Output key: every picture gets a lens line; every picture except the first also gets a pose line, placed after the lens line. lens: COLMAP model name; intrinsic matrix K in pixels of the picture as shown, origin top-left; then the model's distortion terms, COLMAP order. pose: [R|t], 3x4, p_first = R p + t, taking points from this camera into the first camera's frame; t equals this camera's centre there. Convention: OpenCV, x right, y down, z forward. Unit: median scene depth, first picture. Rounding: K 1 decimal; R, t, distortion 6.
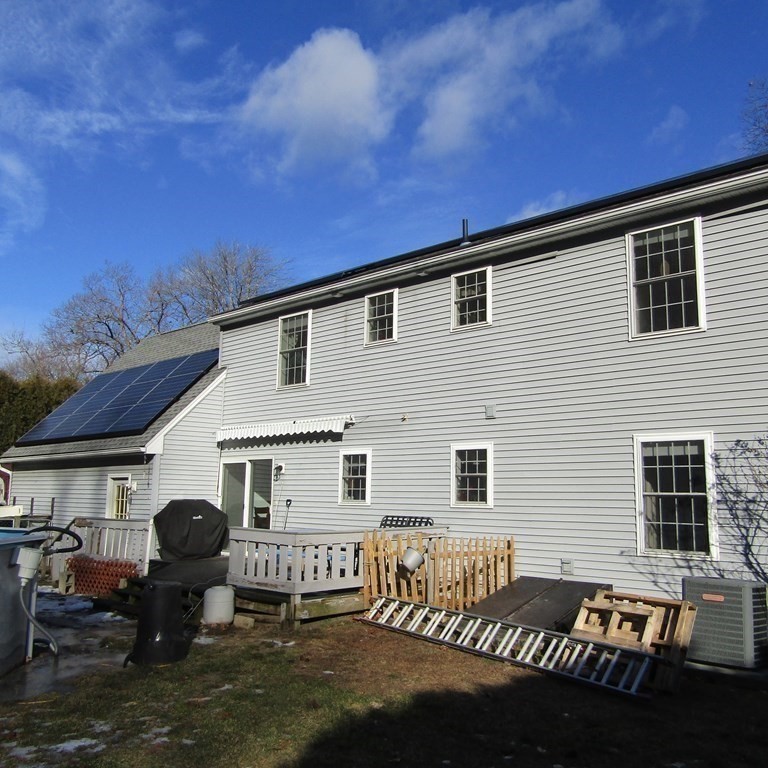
lens RADIAL K [[724.1, 0, 384.6], [0, 724.1, 385.8], [0, 0, 1]] dist [0.007365, 0.000000]
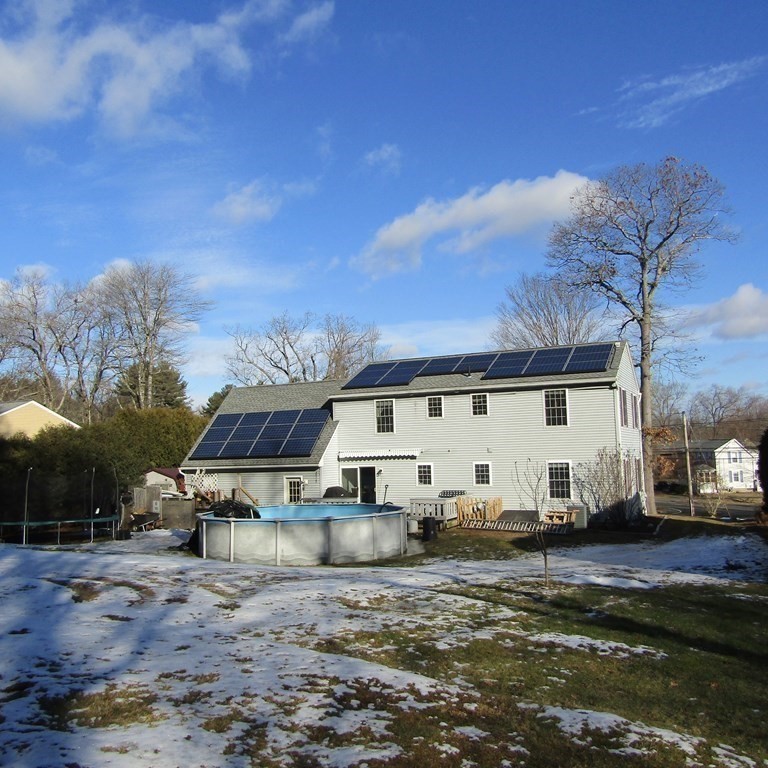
lens RADIAL K [[724.1, 0, 384.0], [0, 724.1, 382.5], [0, 0, 1]] dist [0.007365, 0.000000]
pose [[0.955987, -0.010088, 0.293237, -1.130955], [-0.006013, 0.998525, 0.053955, -0.397598], [-0.293349, -0.053343, 0.954516, -1.586686]]
